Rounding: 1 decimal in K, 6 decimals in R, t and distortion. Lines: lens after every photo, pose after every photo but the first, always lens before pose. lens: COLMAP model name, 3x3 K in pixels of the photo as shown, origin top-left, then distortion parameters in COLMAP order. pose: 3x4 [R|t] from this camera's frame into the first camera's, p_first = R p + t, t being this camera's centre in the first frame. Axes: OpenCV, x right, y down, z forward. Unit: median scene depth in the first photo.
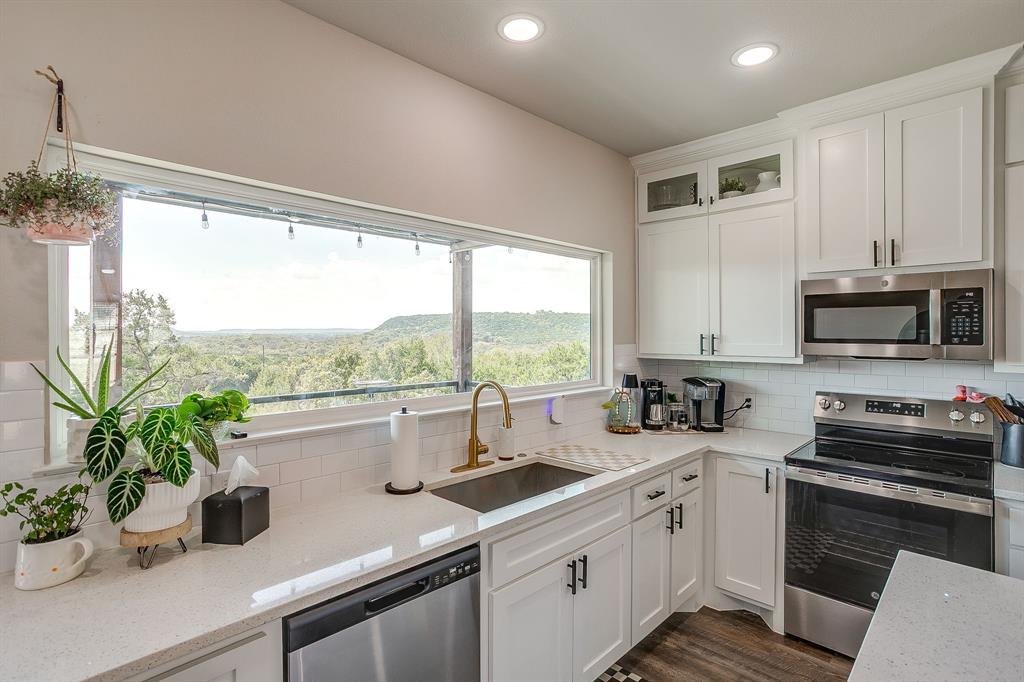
lens RADIAL K [[502.9, 0, 499.1], [0, 502.9, 330.2], [0, 0, 1]] dist [-0.014912, 0.000570]
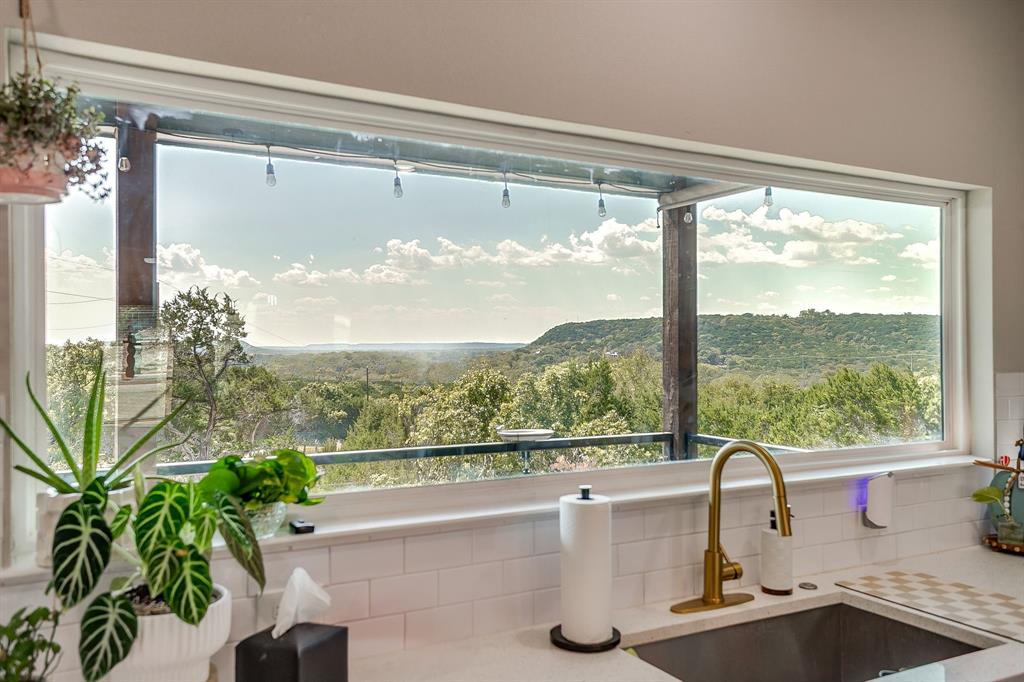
lens RADIAL K [[808.7, 0, 512.0], [0, 808.7, 341.0], [0, 0, 1]] dist [-0.012469, -0.000874]
pose [[0.964903, -0.003256, -0.262585, -0.034509], [0.001959, 0.999985, -0.005202, 0.000070], [0.262598, 0.004505, 0.964895, 0.136391]]
